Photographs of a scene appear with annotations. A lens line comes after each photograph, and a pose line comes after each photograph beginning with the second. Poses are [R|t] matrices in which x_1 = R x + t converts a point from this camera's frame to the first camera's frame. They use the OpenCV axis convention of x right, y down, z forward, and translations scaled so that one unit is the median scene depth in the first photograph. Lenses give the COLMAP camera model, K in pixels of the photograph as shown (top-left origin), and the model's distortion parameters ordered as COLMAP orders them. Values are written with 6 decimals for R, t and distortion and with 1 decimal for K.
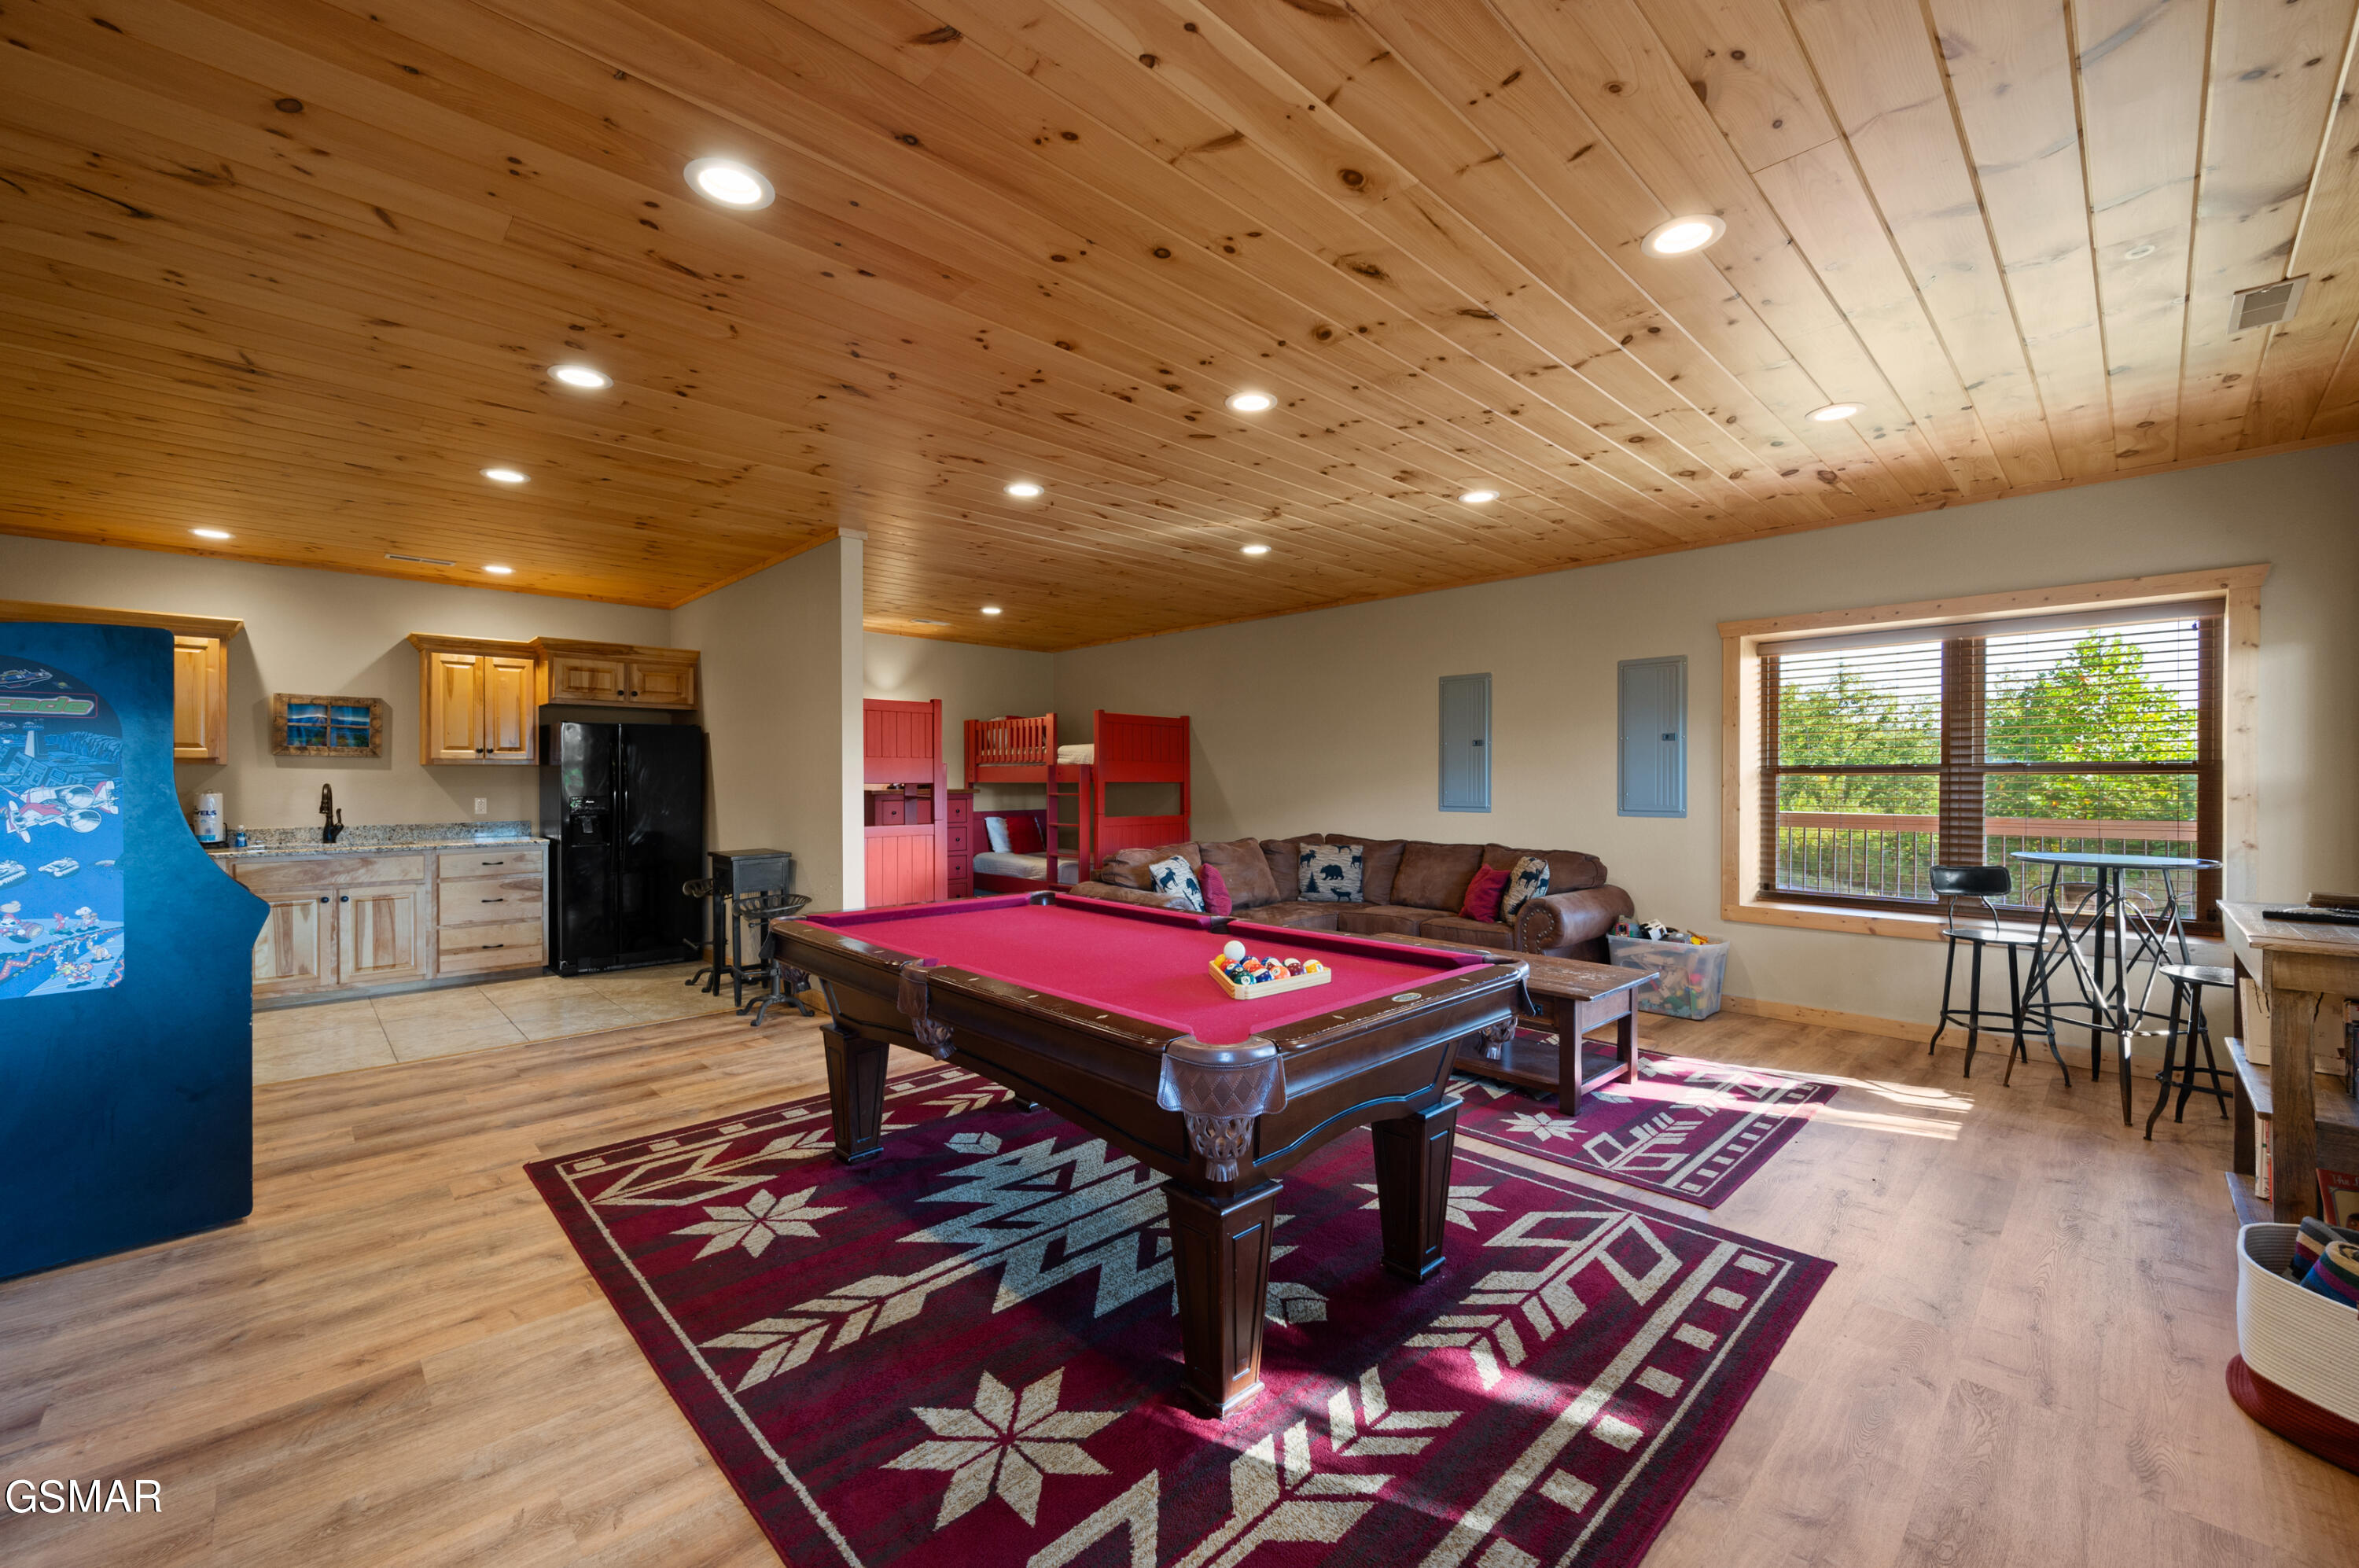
lens RADIAL K [[948.3, 0, 1168.8], [0, 948.3, 785.4], [0, 0, 1]] dist [-0.000194, -0.000435]
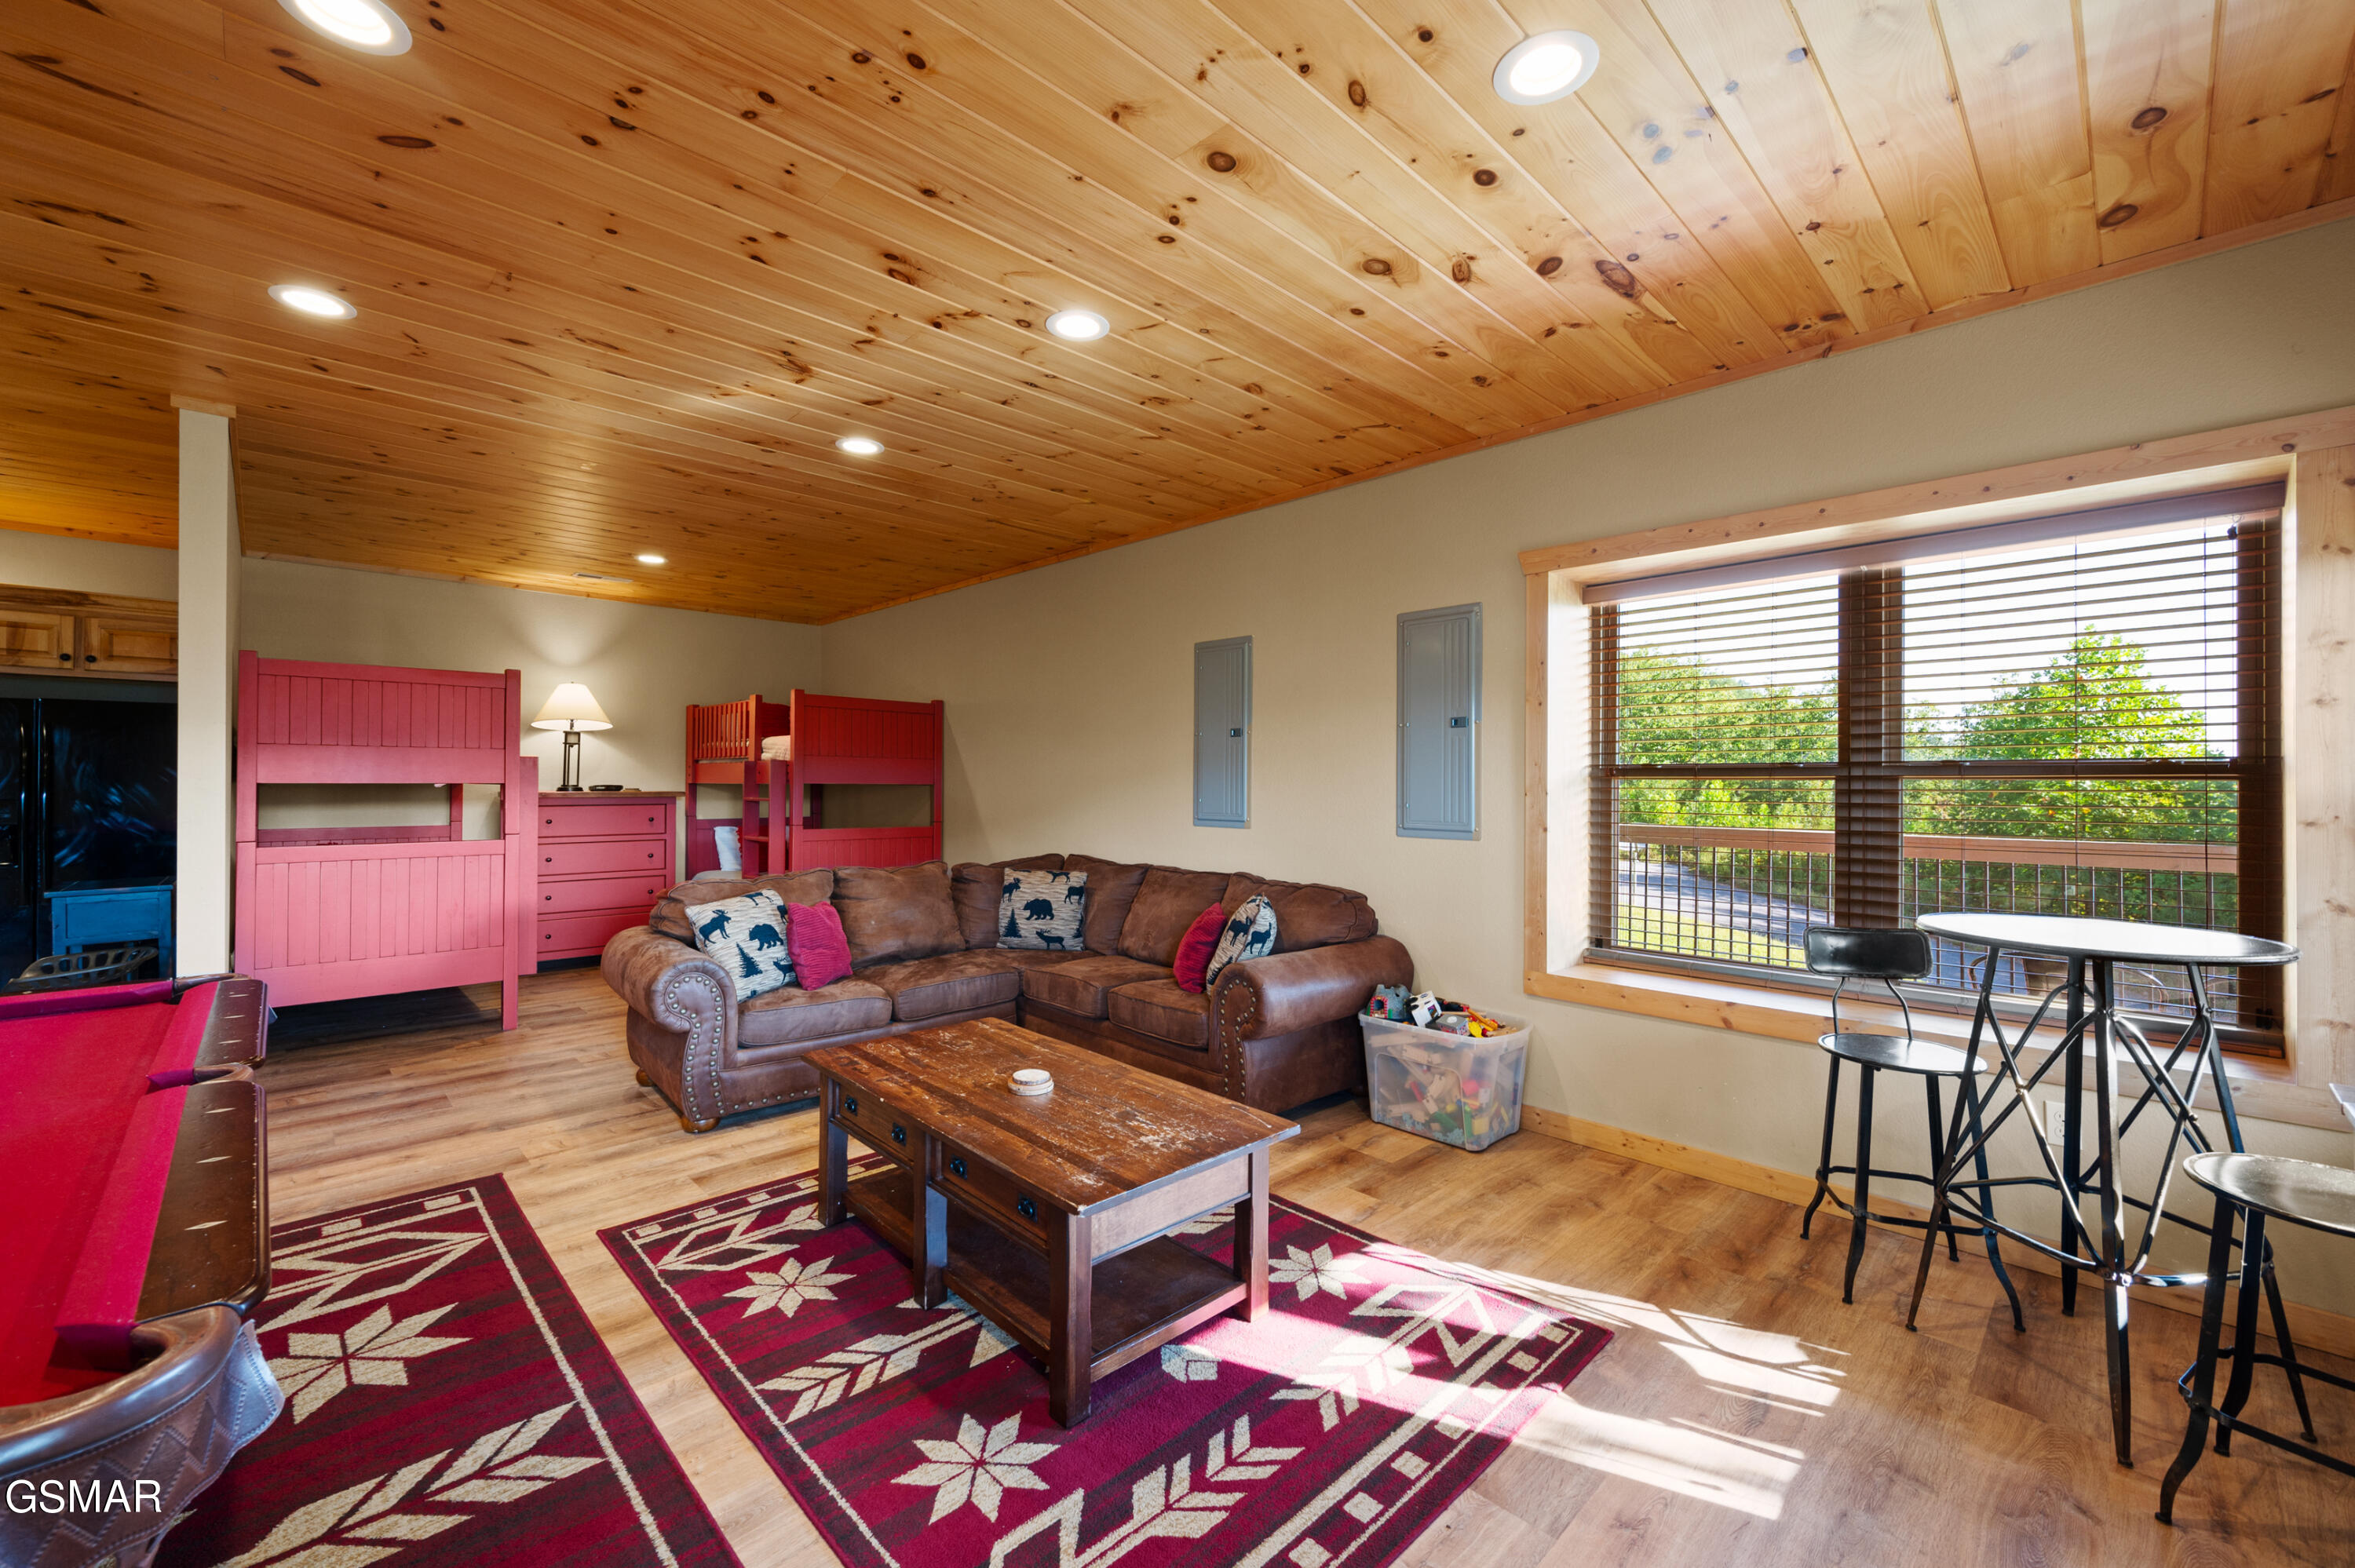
lens RADIAL K [[942.8, 0, 1188.3], [0, 942.8, 776.0], [0, 0, 1]] dist [0.000531, 0.000138]
pose [[0.999959, 0.005706, 0.006984, 0.347793], [-0.005621, 0.999911, -0.012132, -0.002971], [-0.007052, 0.012093, 0.999902, 0.339757]]
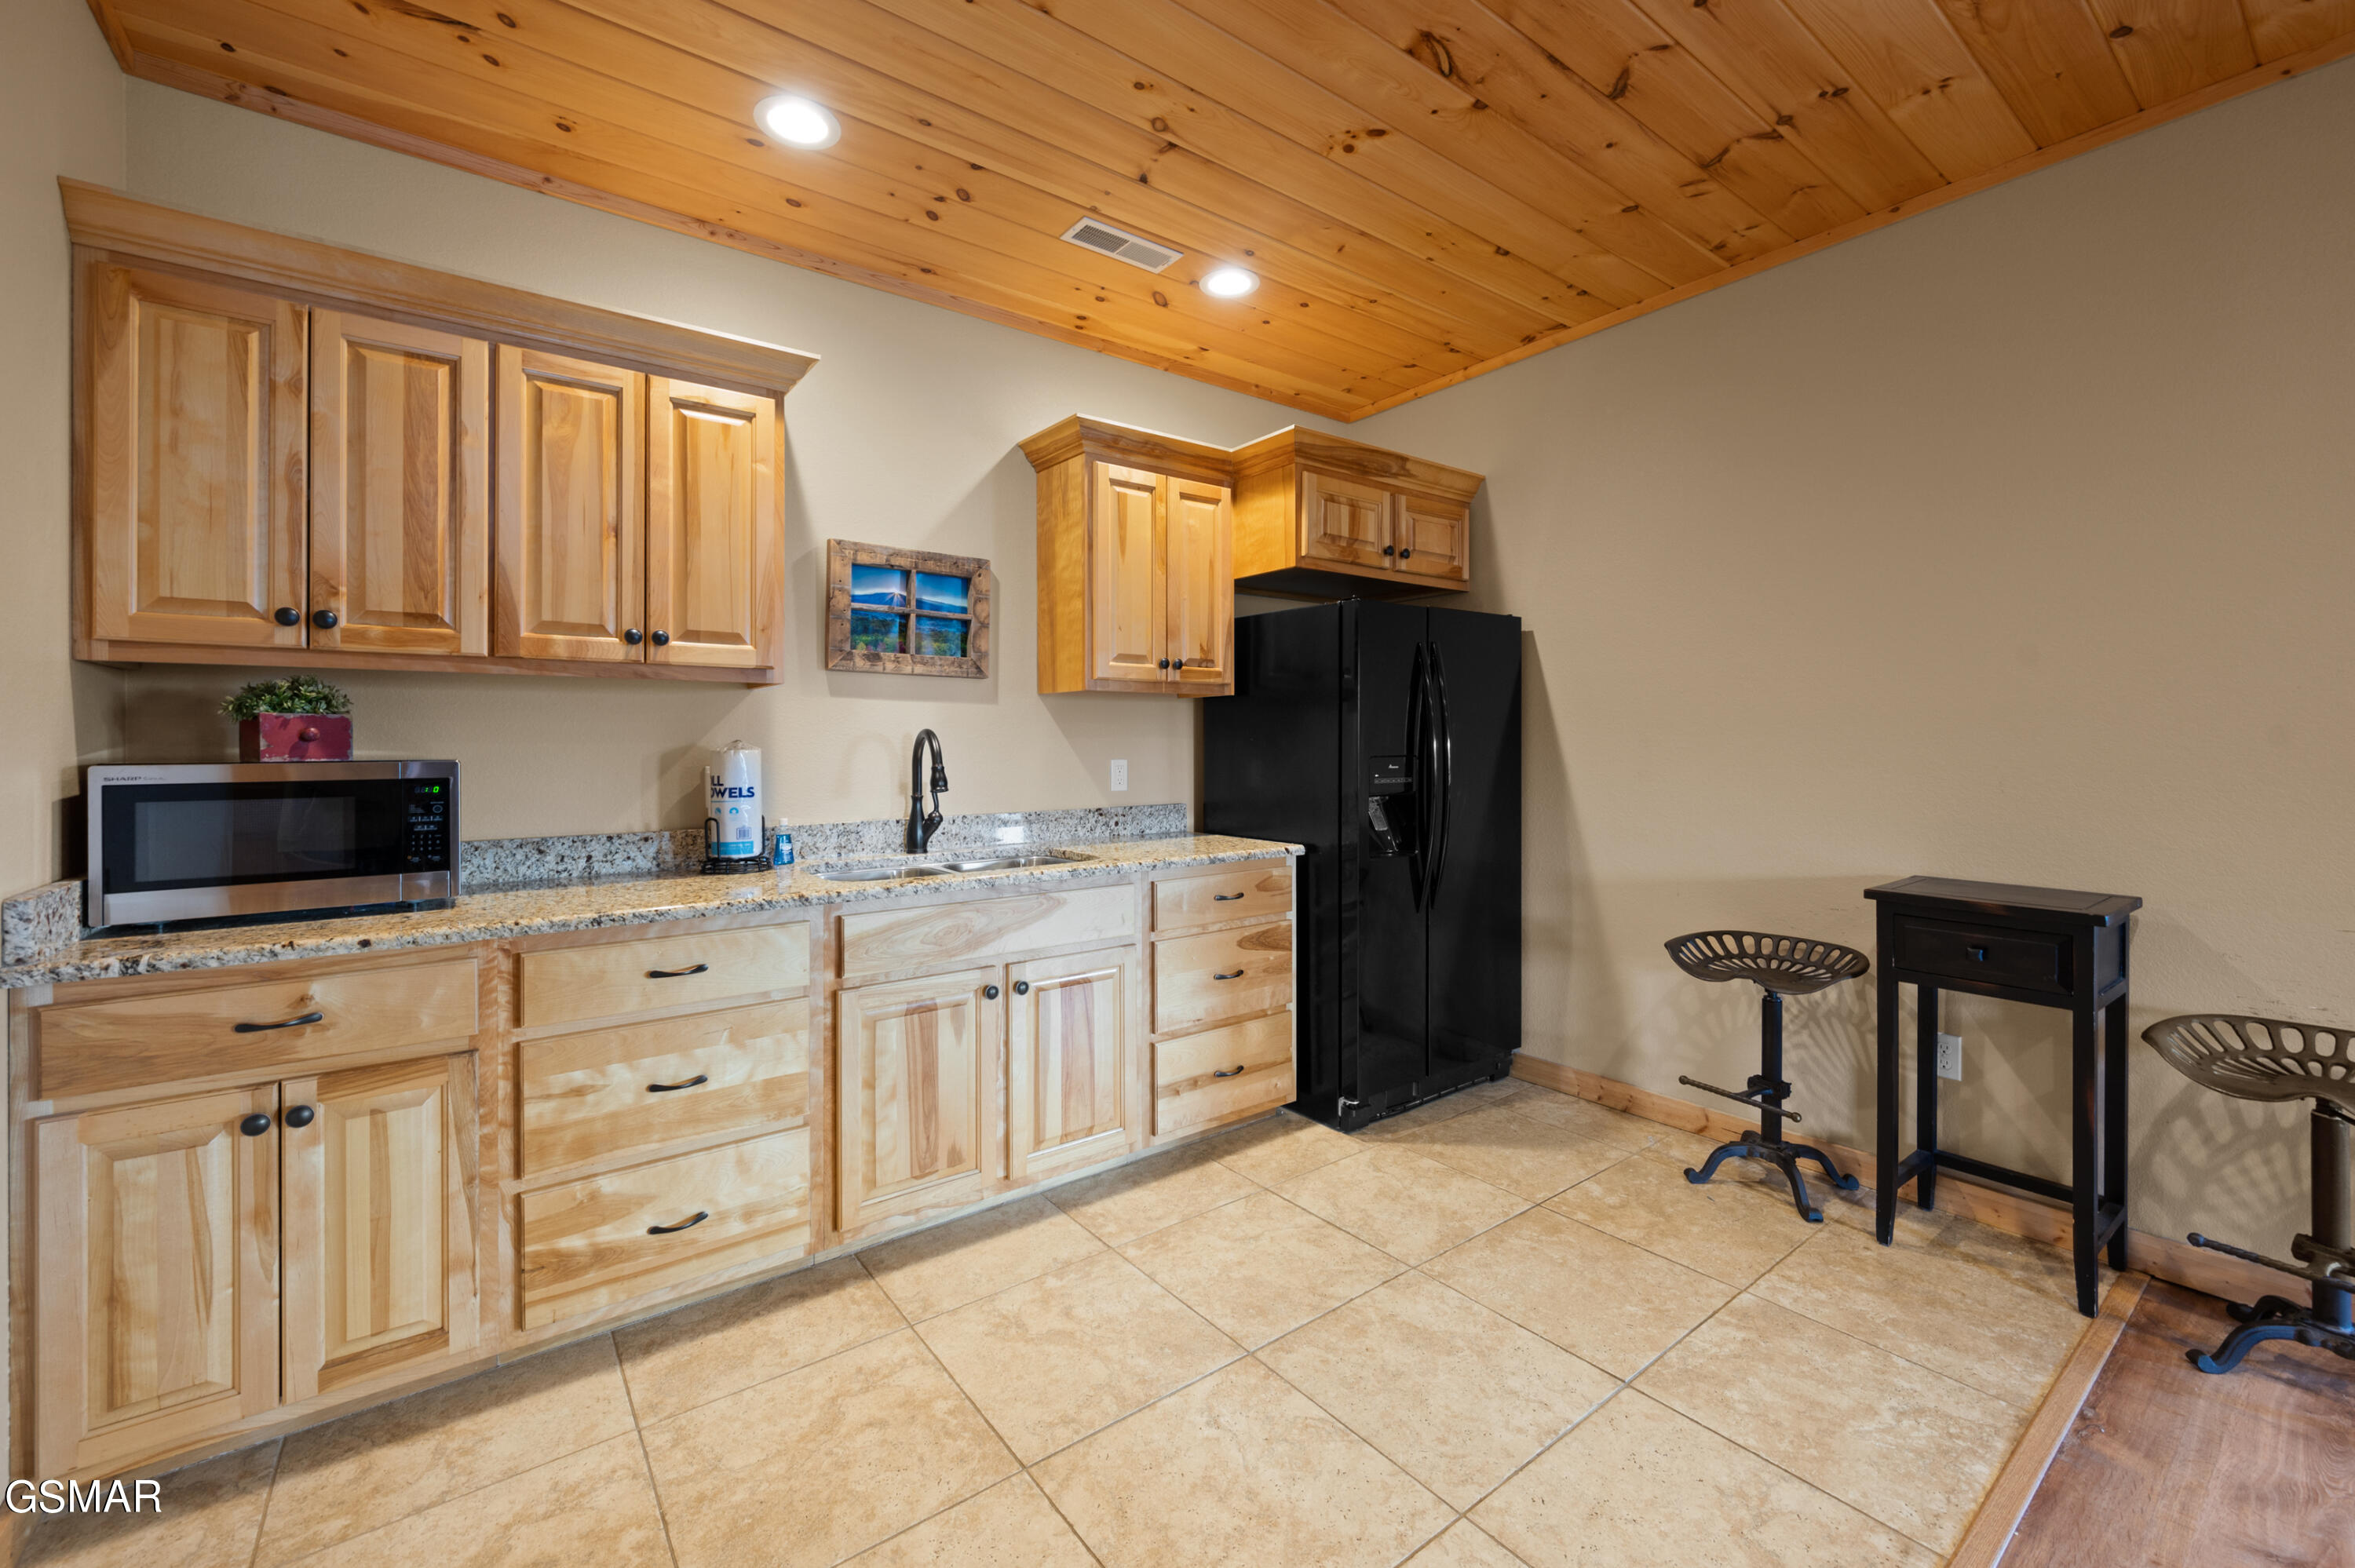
lens RADIAL K [[942.8, 0, 1143.9], [0, 942.8, 748.7], [0, 0, 1]] dist [0.000531, 0.000138]
pose [[0.991957, -0.002885, -0.126543, -0.805872], [0.002787, 0.999996, -0.000957, 0.009624], [0.126545, 0.000597, 0.991961, 0.608448]]
